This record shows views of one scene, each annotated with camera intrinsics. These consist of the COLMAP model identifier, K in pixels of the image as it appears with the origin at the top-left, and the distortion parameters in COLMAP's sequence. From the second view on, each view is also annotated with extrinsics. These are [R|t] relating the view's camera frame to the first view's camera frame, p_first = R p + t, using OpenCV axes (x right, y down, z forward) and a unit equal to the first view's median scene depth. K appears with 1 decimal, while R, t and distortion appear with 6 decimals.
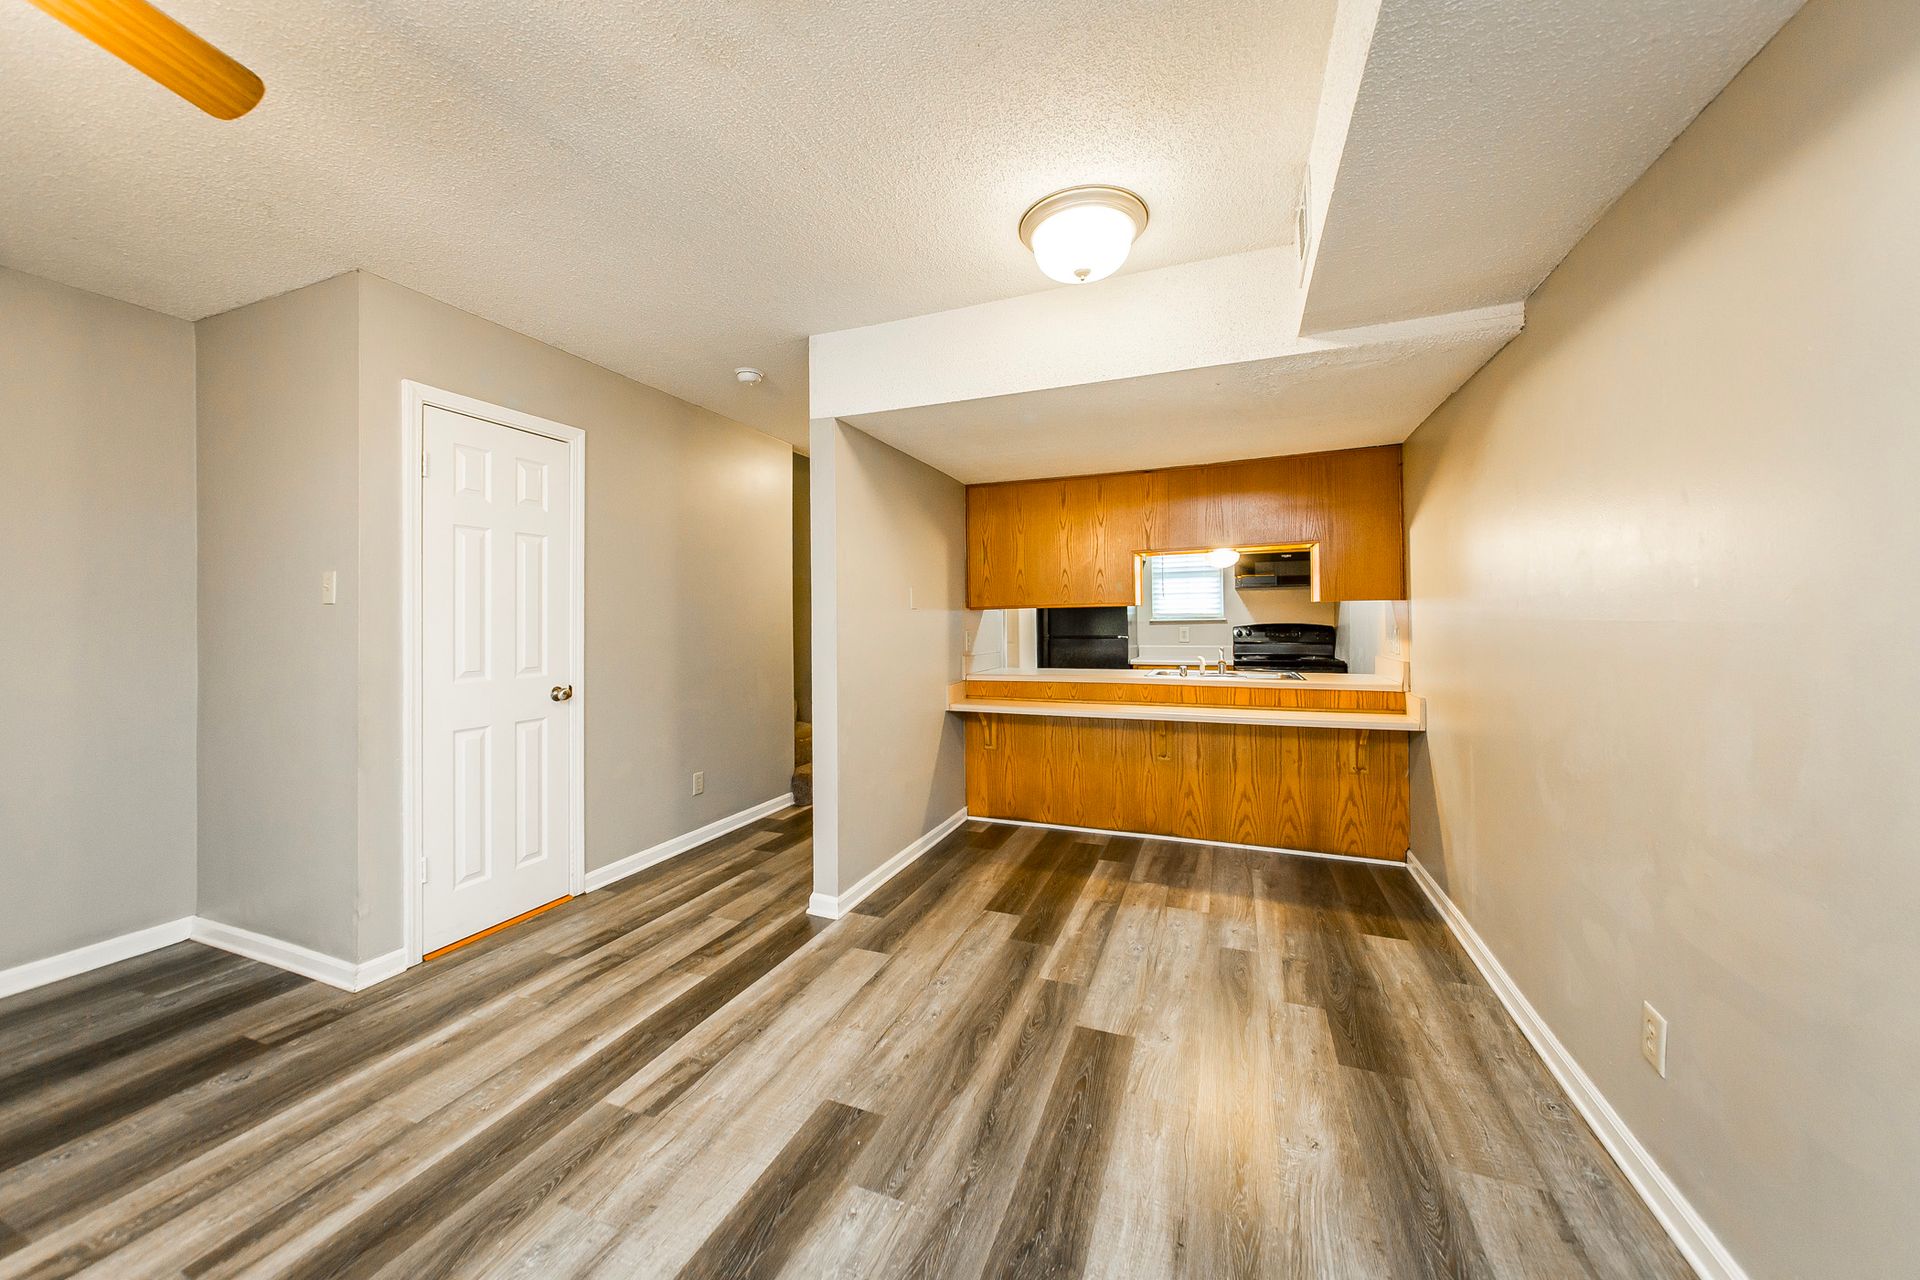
lens RADIAL K [[686.3, 0, 956.9], [0, 686.3, 611.7], [0, 0, 1]] dist [0.001752, 0.000190]
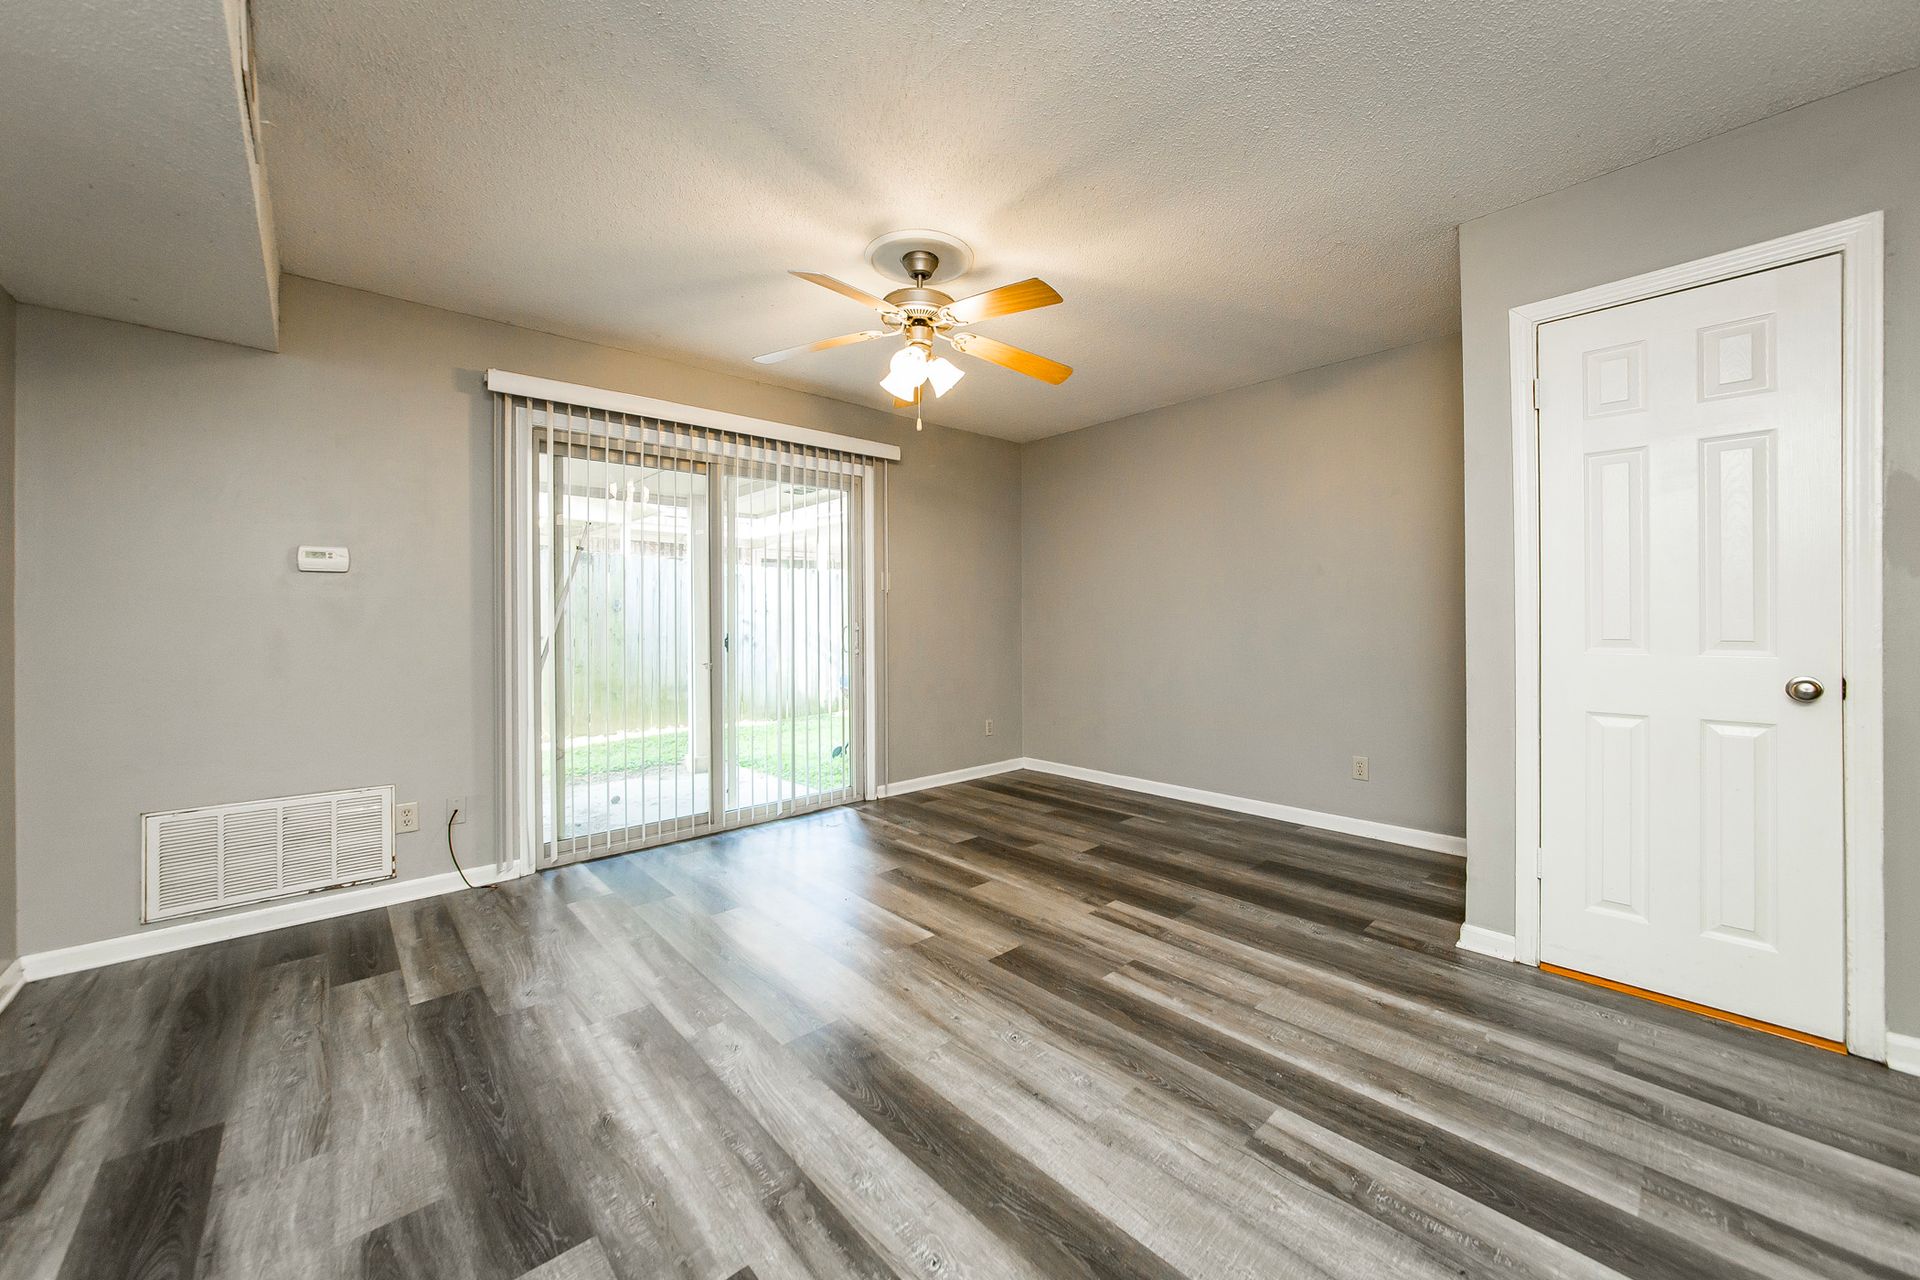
lens RADIAL K [[707.7, 0, 969.9], [0, 707.7, 625.5], [0, 0, 1]] dist [-0.001587, 0.000045]
pose [[-0.424281, 0.018949, -0.905332, 0.287225], [0.024760, 0.999650, 0.009319, 0.041508], [0.905192, -0.018463, -0.424601, 0.630341]]
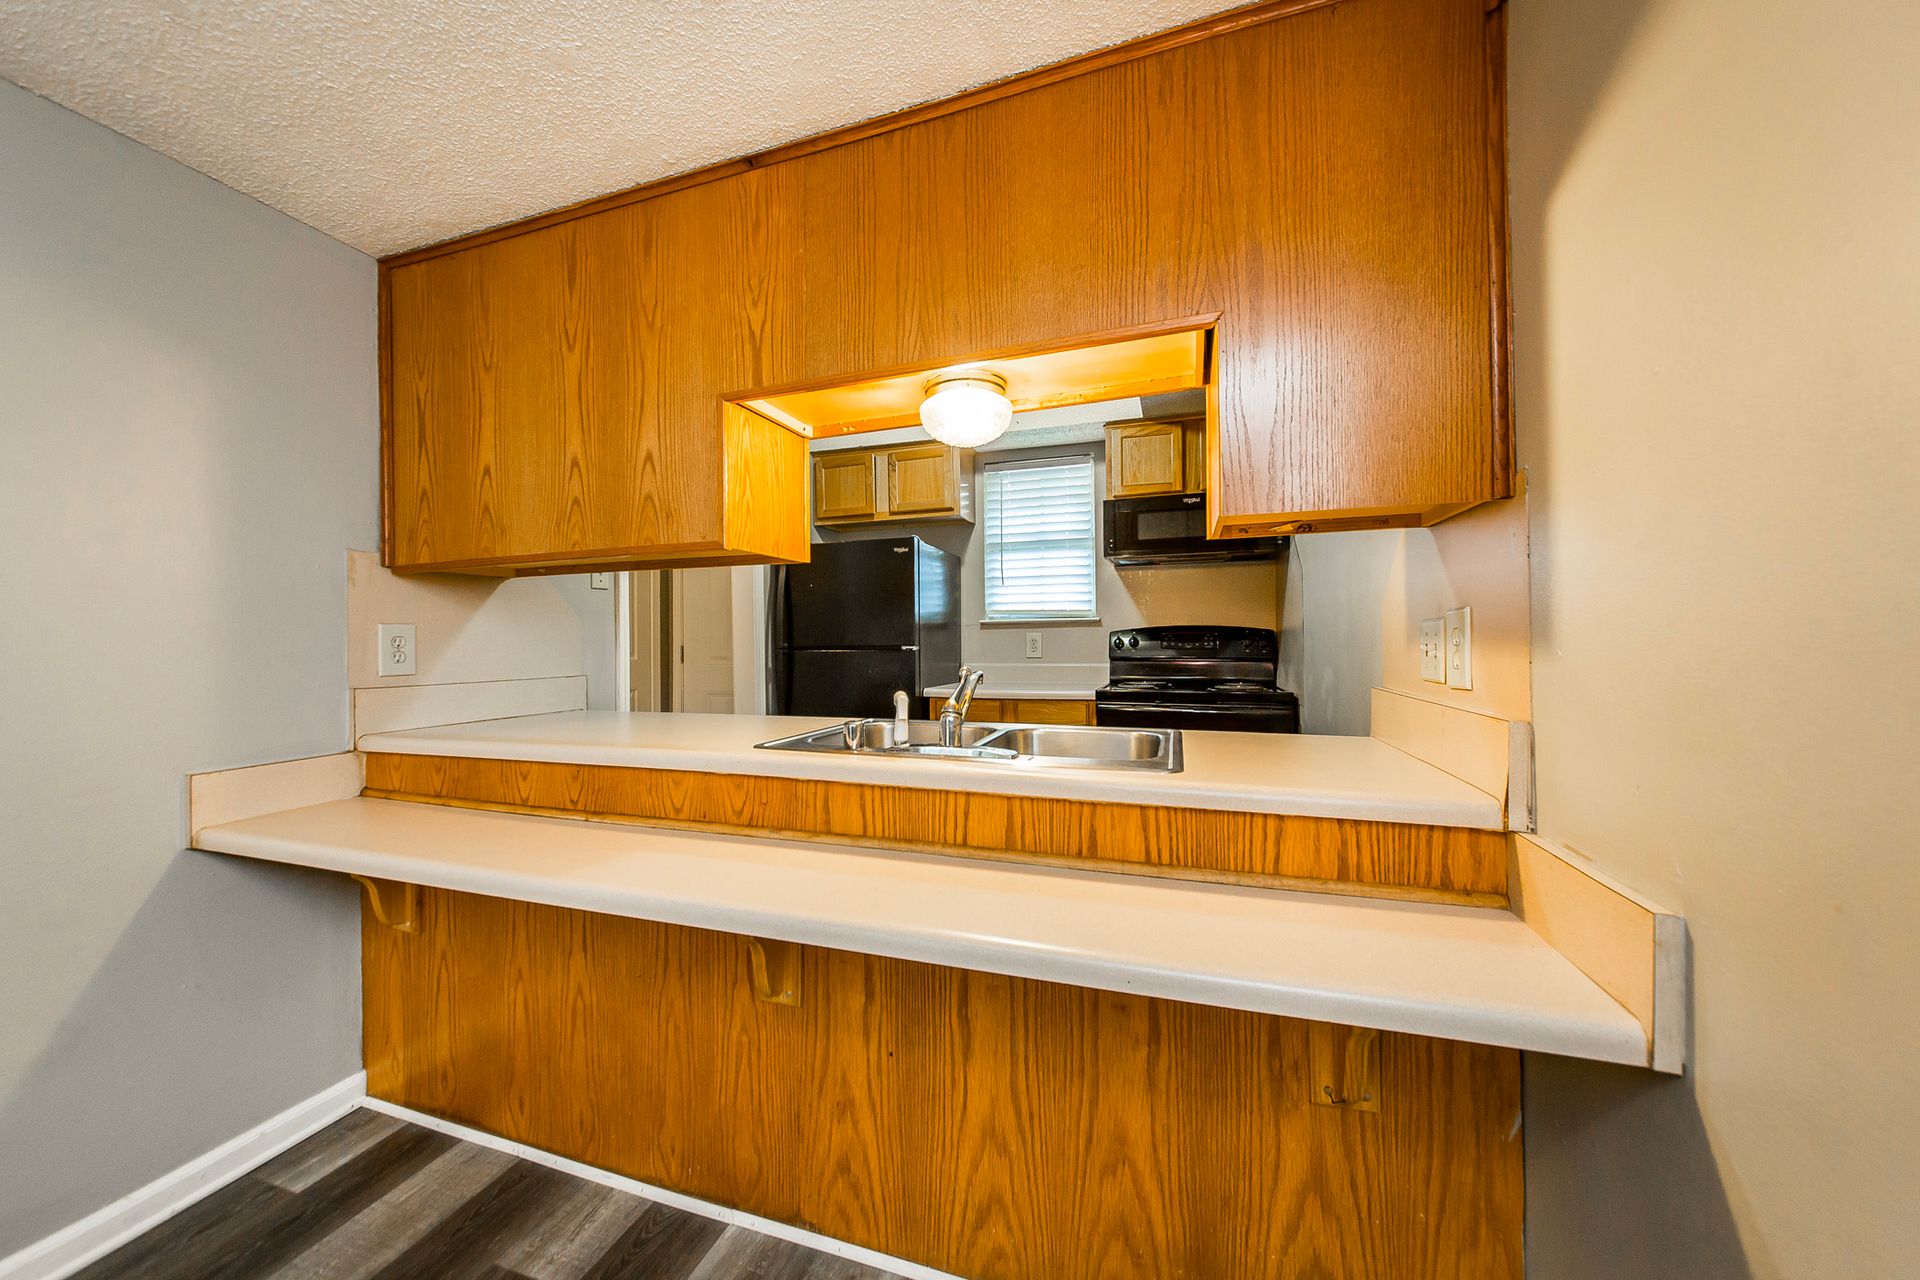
lens RADIAL K [[678.3, 0, 960.0], [0, 678.3, 640.0], [0, 0, 1]] dist [0.000095, 0.000002]
pose [[0.998196, 0.002404, 0.059983, 0.478956], [-0.003203, 0.999907, 0.013233, 0.043505], [-0.059946, -0.013401, 0.998112, 0.857929]]
